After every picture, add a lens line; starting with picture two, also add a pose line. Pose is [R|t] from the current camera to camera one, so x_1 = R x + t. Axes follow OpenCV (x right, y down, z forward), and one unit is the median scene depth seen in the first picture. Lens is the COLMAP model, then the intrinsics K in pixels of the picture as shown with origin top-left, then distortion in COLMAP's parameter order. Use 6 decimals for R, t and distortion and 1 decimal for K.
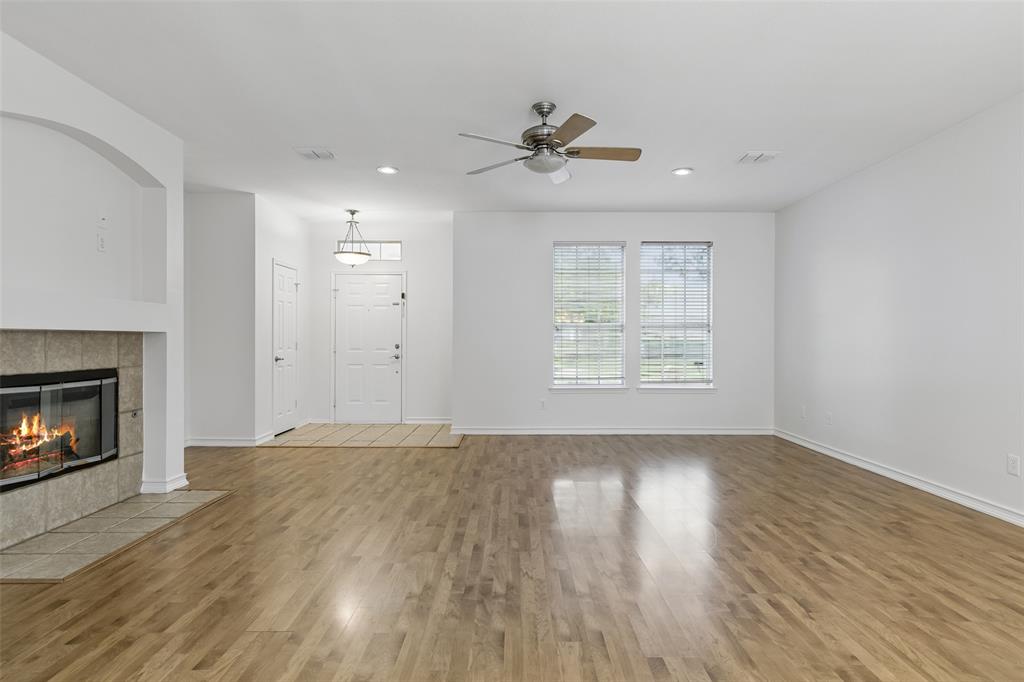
lens RADIAL K [[532.0, 0, 530.7], [0, 532.0, 339.2], [0, 0, 1]] dist [0.006227, -0.002915]
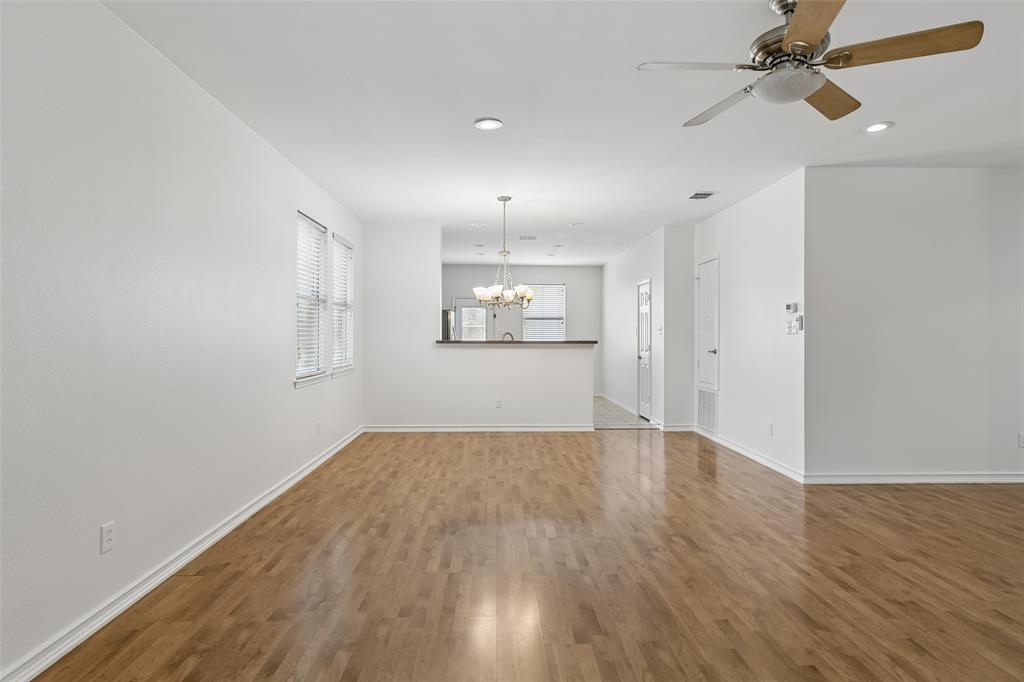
lens RADIAL K [[565.4, 0, 510.1], [0, 565.4, 337.8], [0, 0, 1]] dist [0.010366, -0.002240]
pose [[-0.999995, -0.002858, -0.001477, 0.371447], [-0.002864, 0.999987, 0.004208, -0.032333], [0.001464, 0.004212, -0.999990, 1.729729]]
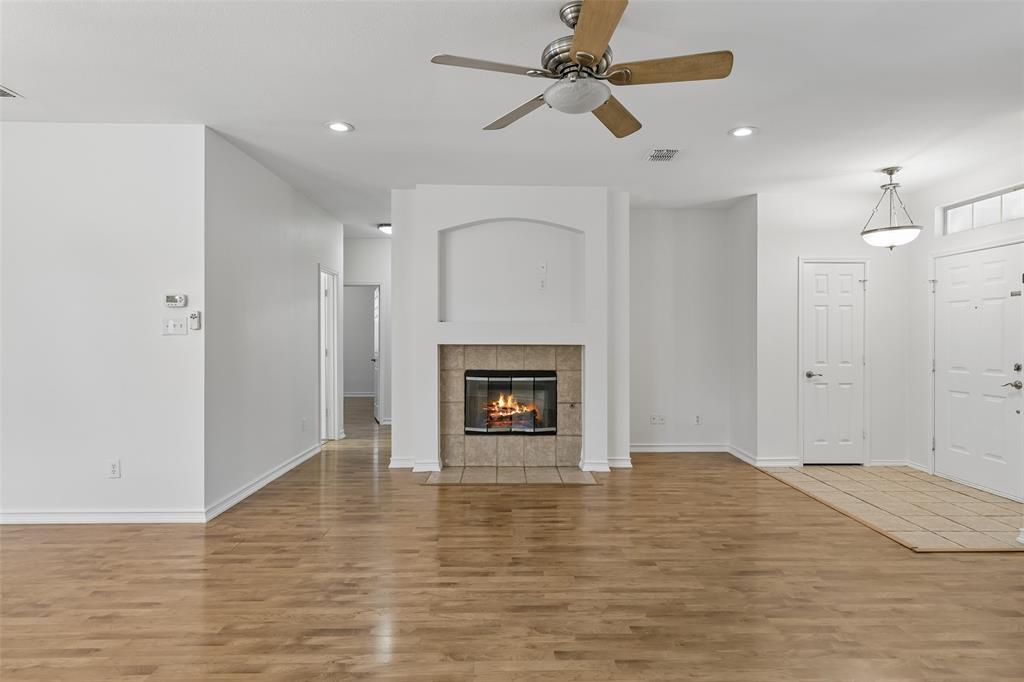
lens RADIAL K [[565.4, 0, 515.8], [0, 565.4, 334.7], [0, 0, 1]] dist [0.010366, -0.002240]
pose [[0.002004, -0.004254, -0.999989, 0.759155], [-0.003874, 0.999983, -0.004261, -0.035172], [0.999990, 0.003882, 0.001988, 0.949771]]
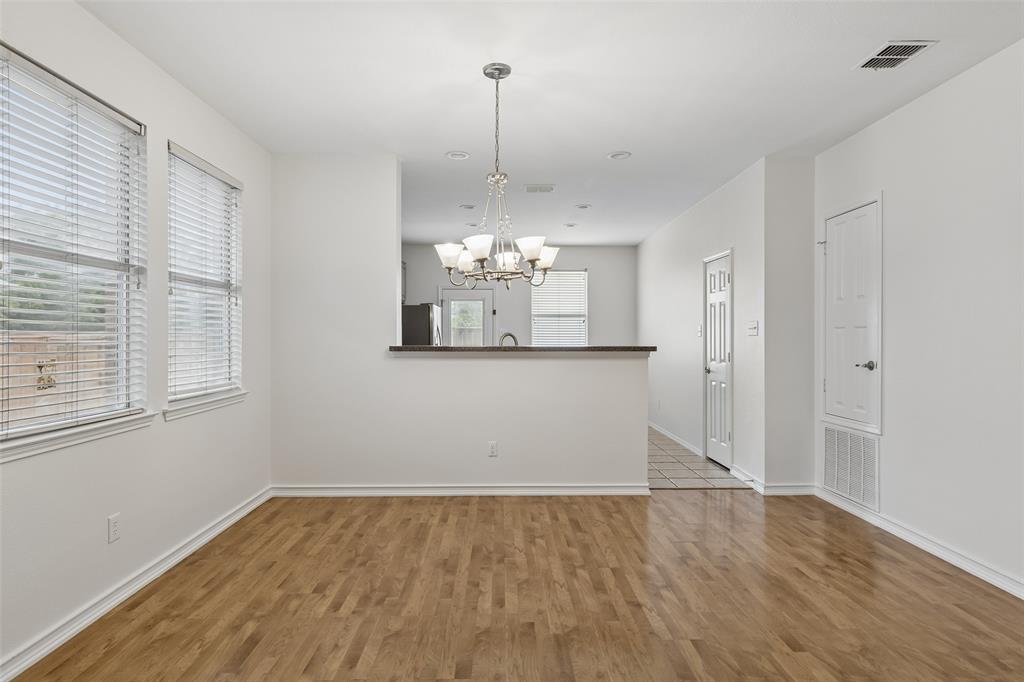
lens RADIAL K [[565.4, 0, 515.2], [0, 565.4, 338.6], [0, 0, 1]] dist [0.010366, -0.002240]
pose [[-0.999997, -0.000671, 0.002553, 0.356916], [-0.000671, 1.000000, -0.000066, -0.030575], [-0.002553, -0.000067, -0.999997, 0.895606]]
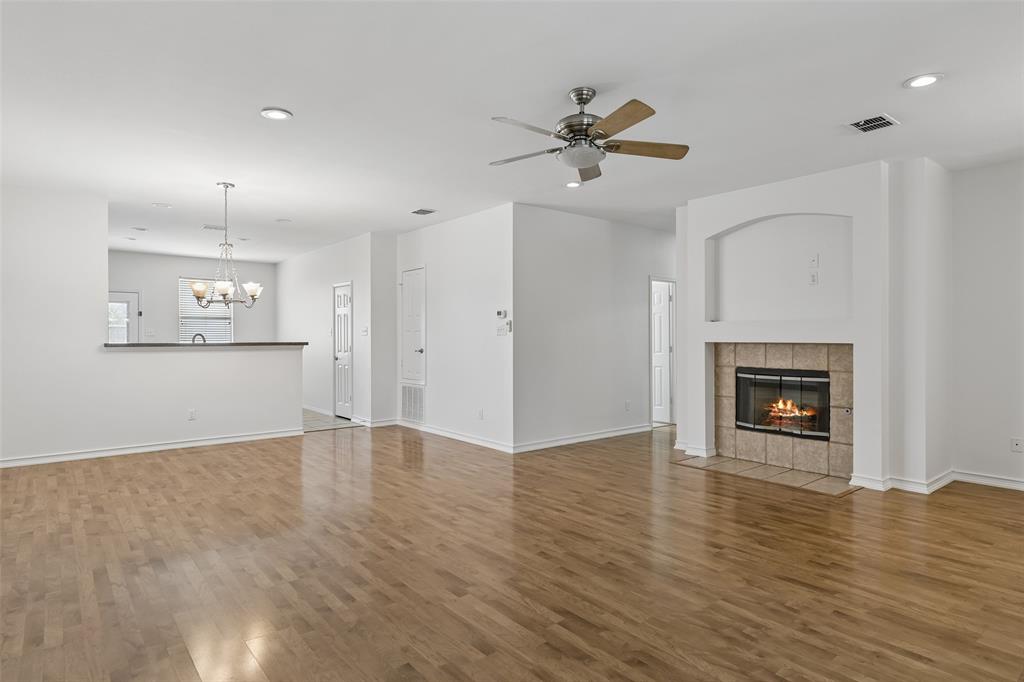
lens RADIAL K [[565.4, 0, 514.4], [0, 565.4, 343.1], [0, 0, 1]] dist [0.010366, -0.002240]
pose [[-0.791468, 0.006763, -0.611174, 0.714401], [0.000655, 0.999948, 0.010216, -0.030754], [0.611211, 0.007685, -0.791431, 1.730248]]
